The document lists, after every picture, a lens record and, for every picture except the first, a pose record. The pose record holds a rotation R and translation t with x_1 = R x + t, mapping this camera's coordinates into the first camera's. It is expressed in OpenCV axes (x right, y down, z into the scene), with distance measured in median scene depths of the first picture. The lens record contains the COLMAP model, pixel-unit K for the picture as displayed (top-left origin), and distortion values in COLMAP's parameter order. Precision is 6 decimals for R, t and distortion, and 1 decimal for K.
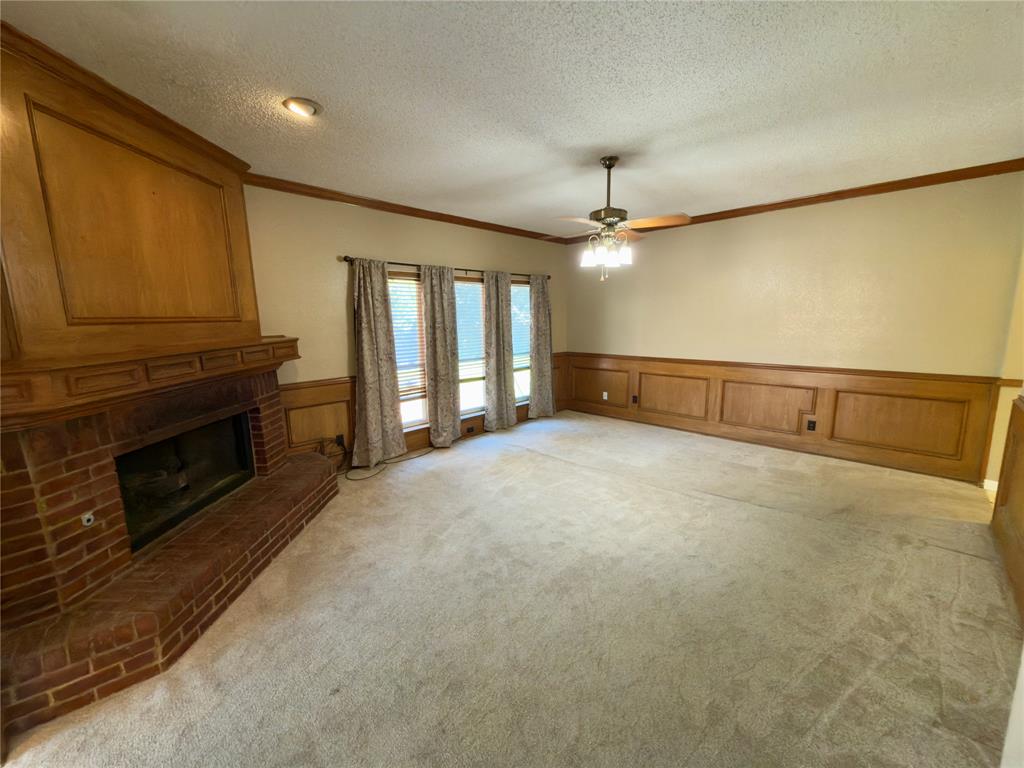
lens RADIAL K [[408.9, 0, 517.9], [0, 408.9, 378.8], [0, 0, 1]] dist [0.003173, -0.000019]
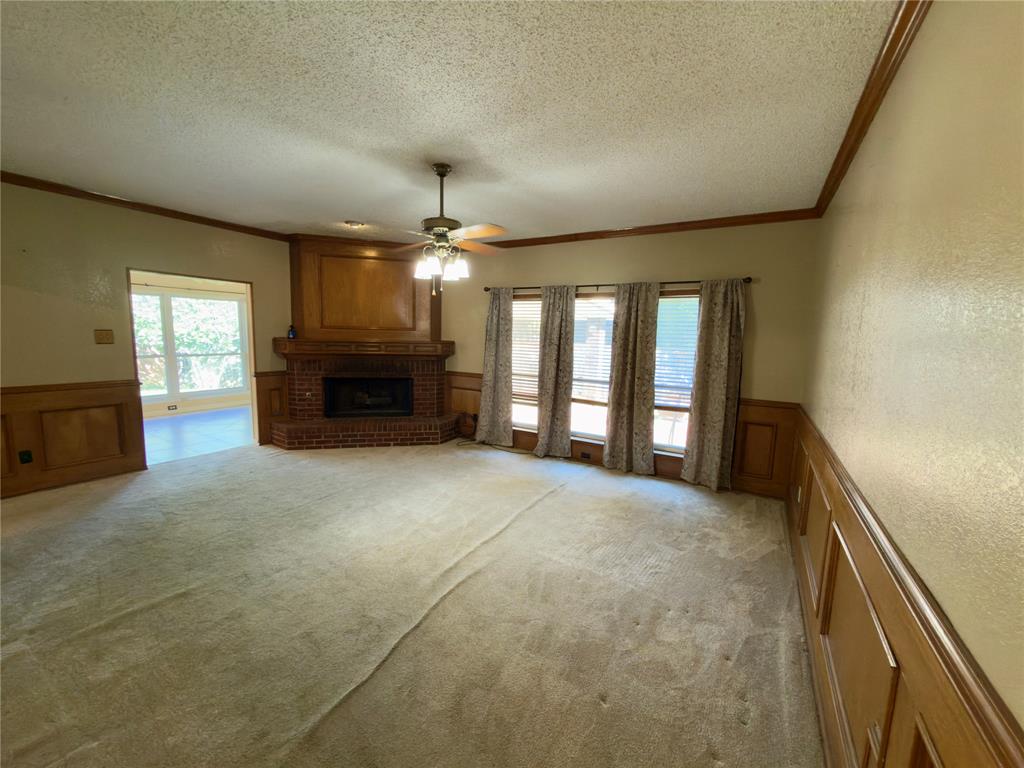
lens RADIAL K [[408.9, 0, 513.0], [0, 408.9, 385.3], [0, 0, 1]] dist [0.003173, -0.000019]
pose [[0.229217, 0.143209, -0.962783, 0.903165], [-0.179712, 0.978340, 0.102737, -0.122537], [0.956642, 0.149475, 0.249988, 0.725670]]
